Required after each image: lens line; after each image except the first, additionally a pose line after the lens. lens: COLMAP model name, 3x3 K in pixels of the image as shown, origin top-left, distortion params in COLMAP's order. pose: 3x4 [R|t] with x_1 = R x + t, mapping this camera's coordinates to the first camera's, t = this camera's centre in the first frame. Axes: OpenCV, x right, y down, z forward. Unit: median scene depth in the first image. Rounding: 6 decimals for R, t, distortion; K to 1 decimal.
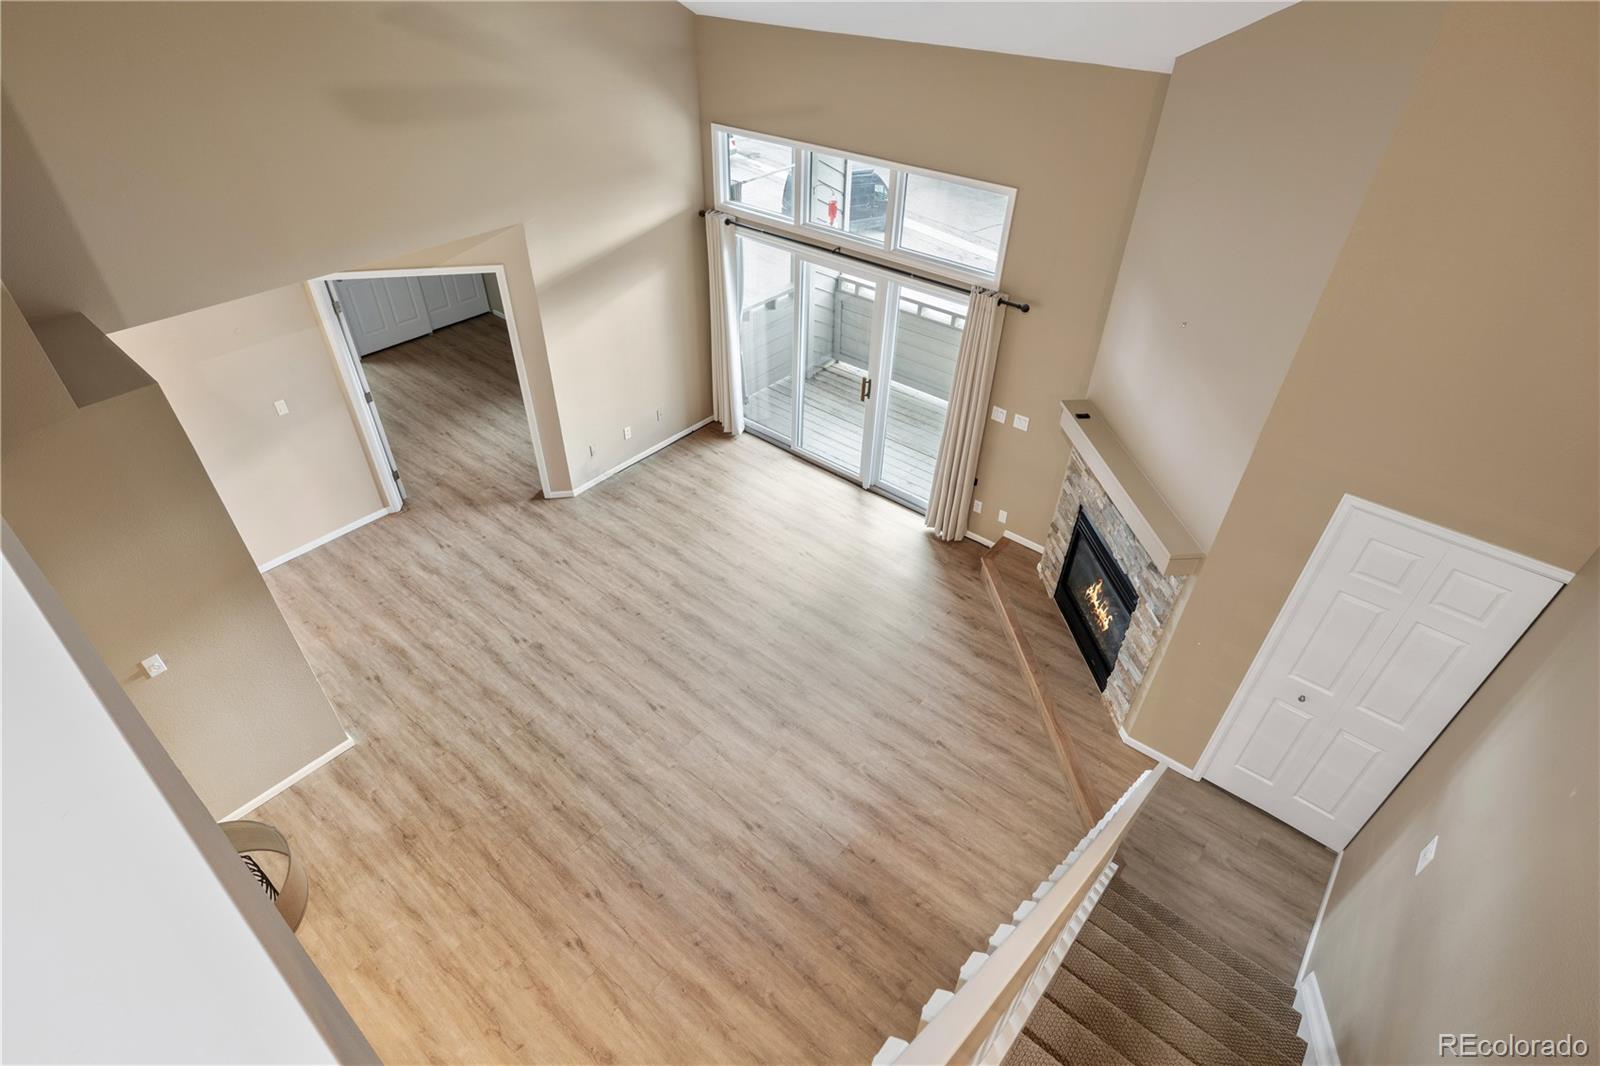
lens RADIAL K [[810.9, 0, 786.4], [0, 810.9, 533.3], [0, 0, 1]] dist [0.009435, 0.000077]
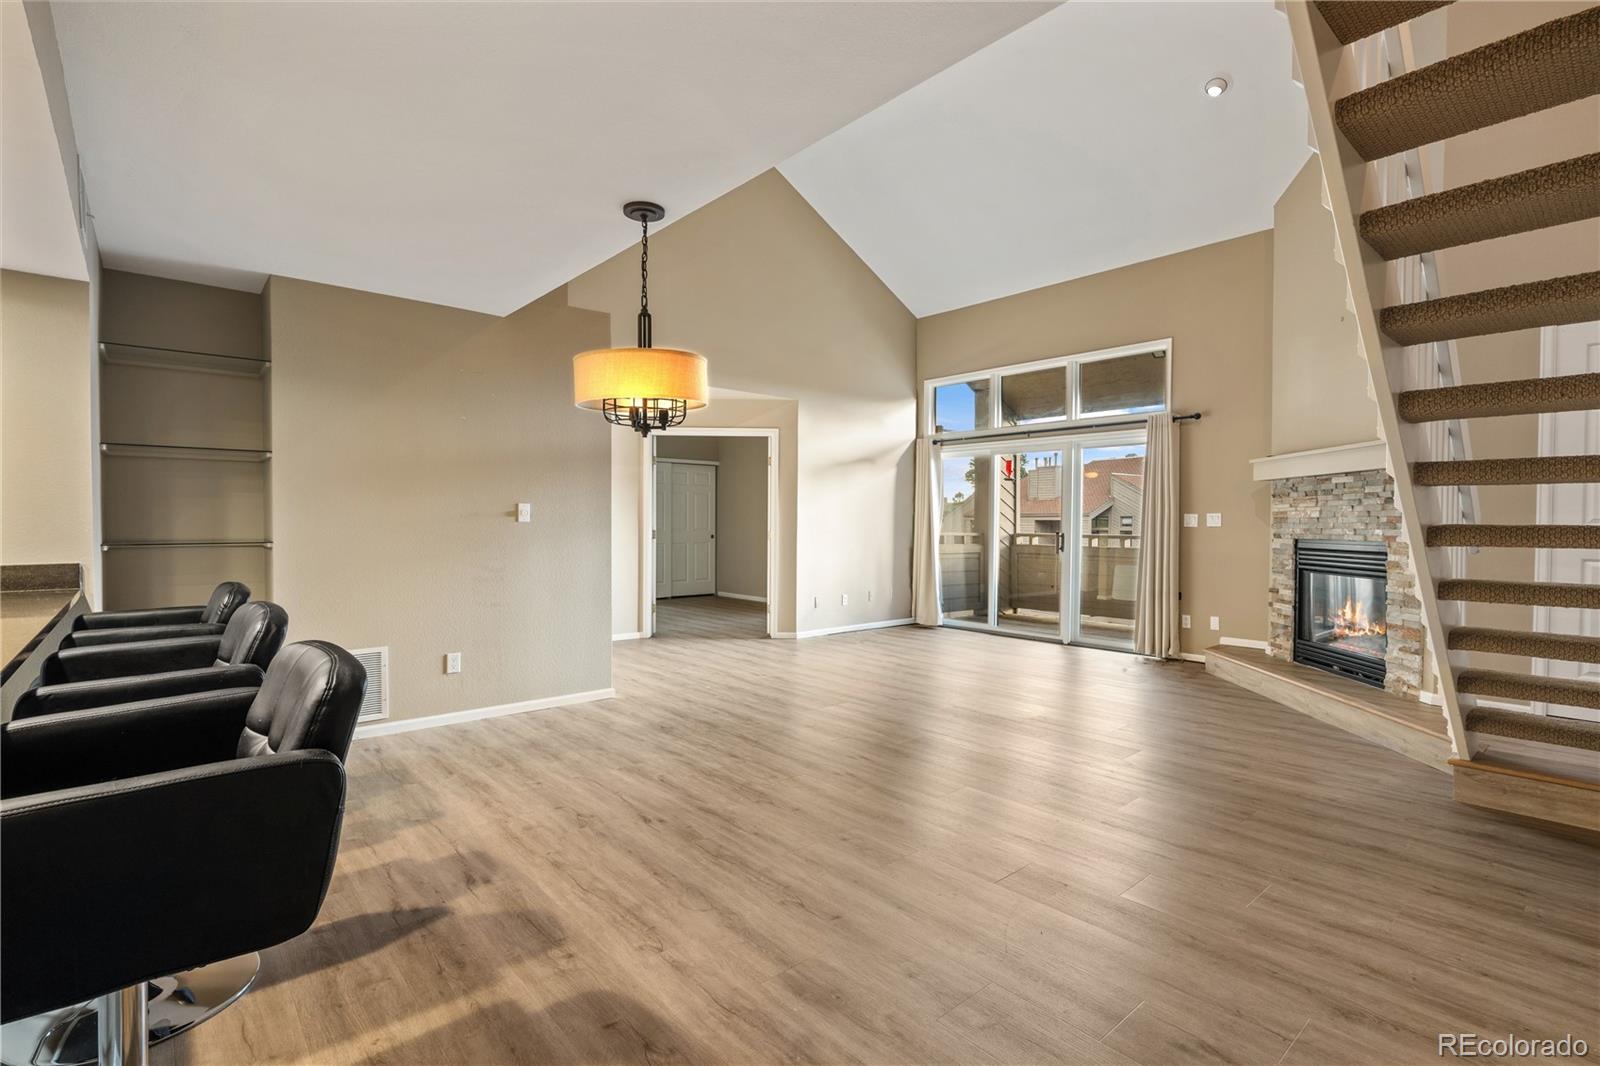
lens RADIAL K [[745.0, 0, 787.7], [0, 745.0, 538.7], [0, 0, 1]] dist [0.002750, -0.000440]
pose [[0.987302, 0.005389, -0.158764, -0.155608], [-0.099996, 0.797657, -0.594764, 0.652374], [0.123434, 0.603088, 0.788067, 0.140094]]
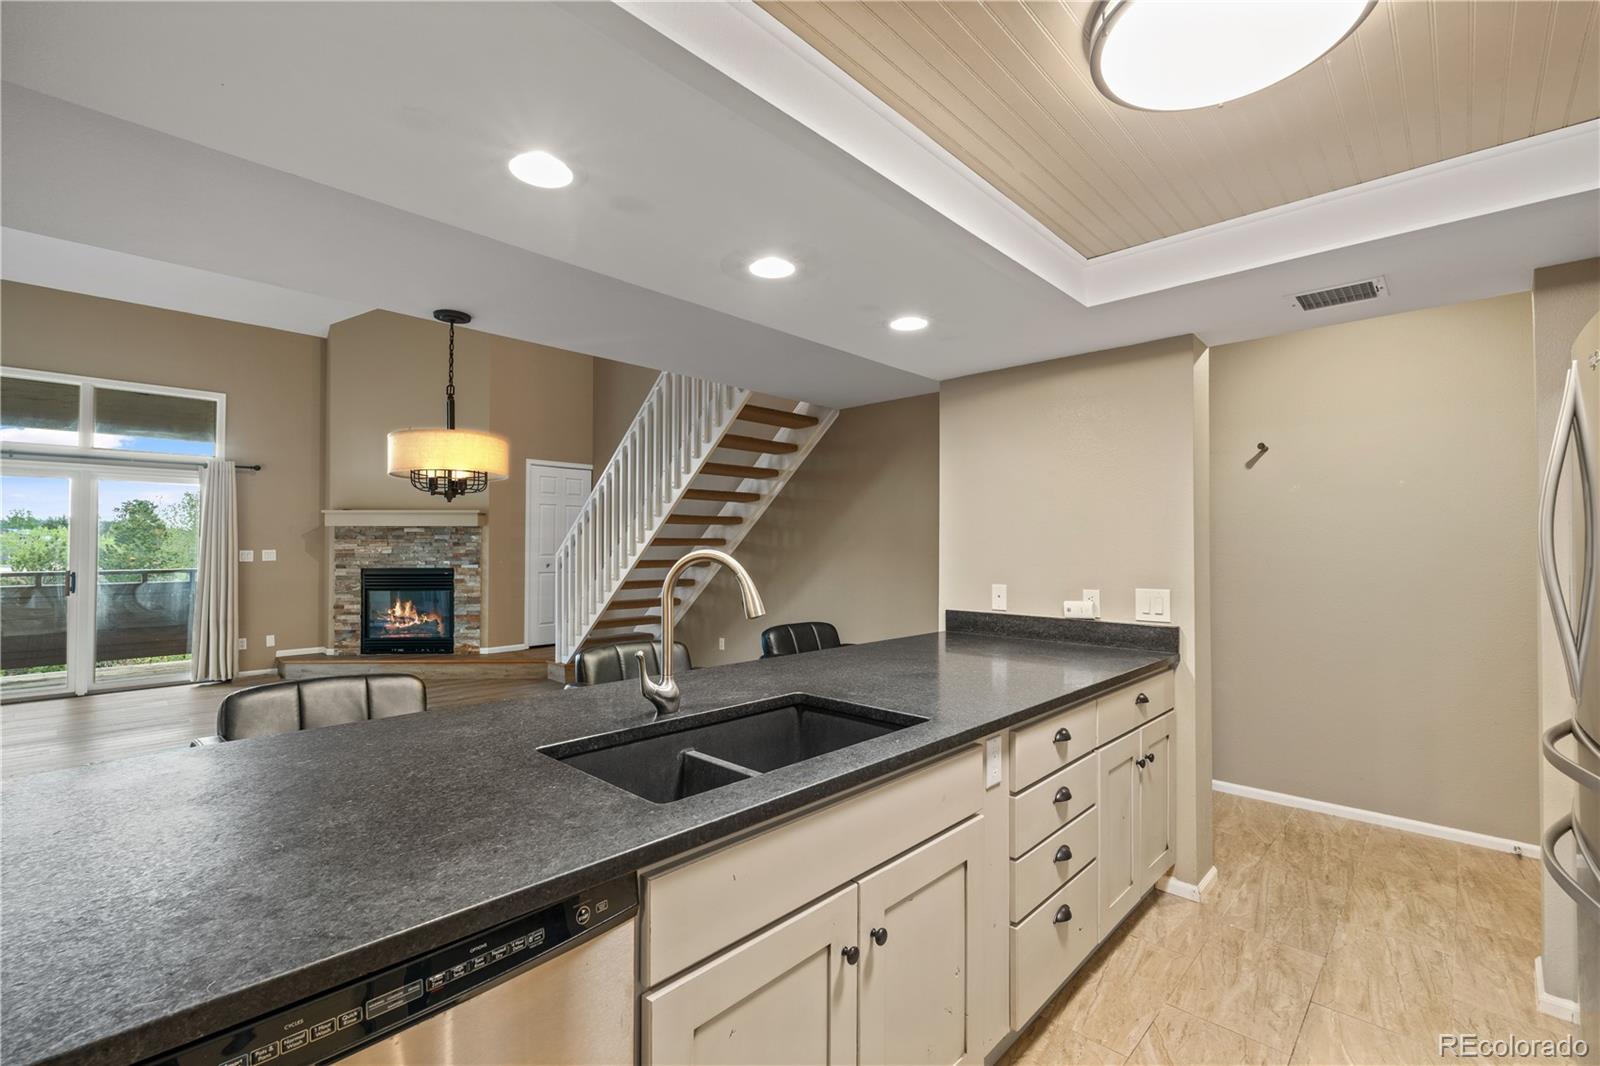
lens RADIAL K [[709.7, 0, 800.9], [0, 709.7, 533.4], [0, 0, 1]] dist [-0.002272, 0.000550]
pose [[0.056410, 0.015107, 0.998293, -0.989375], [0.619624, 0.783498, -0.046869, 0.515847], [-0.782869, 0.621210, 0.034837, 0.271476]]
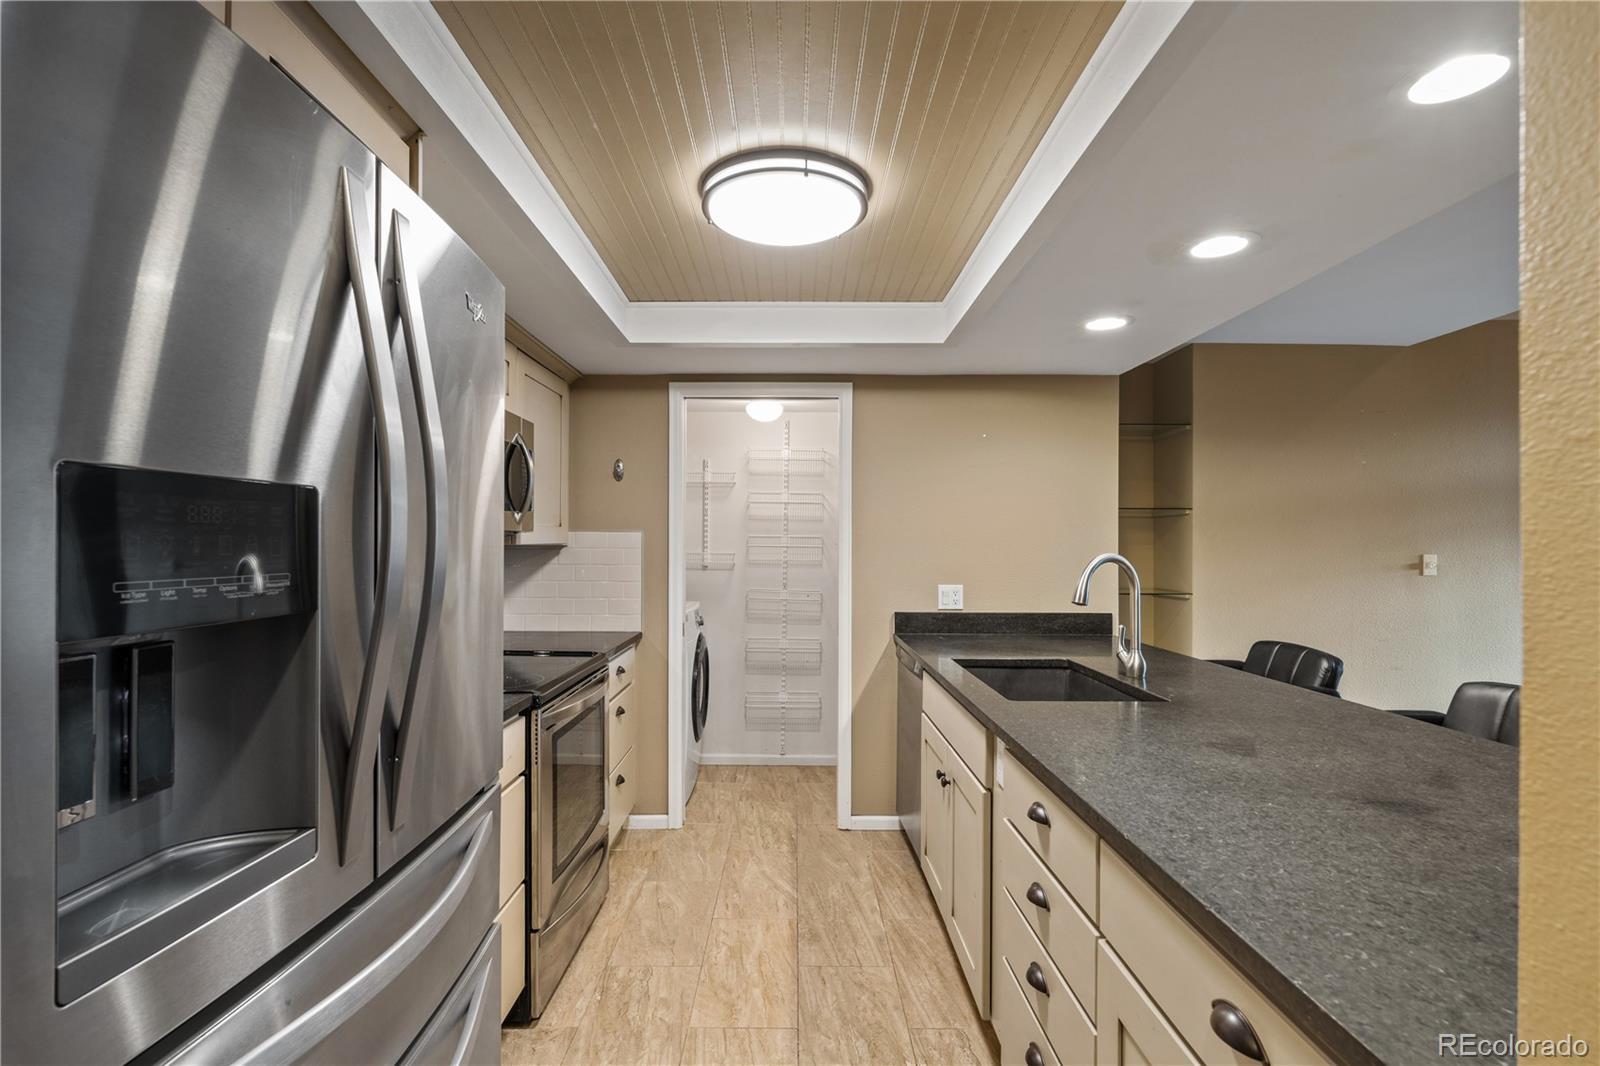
lens RADIAL K [[745.0, 0, 801.3], [0, 745.0, 530.0], [0, 0, 1]] dist [0.002750, -0.000440]
pose [[0.644316, -0.017464, -0.764560, -0.437817], [-0.478092, 0.771100, -0.420514, 0.735400], [0.596896, 0.636474, 0.488483, -0.002030]]
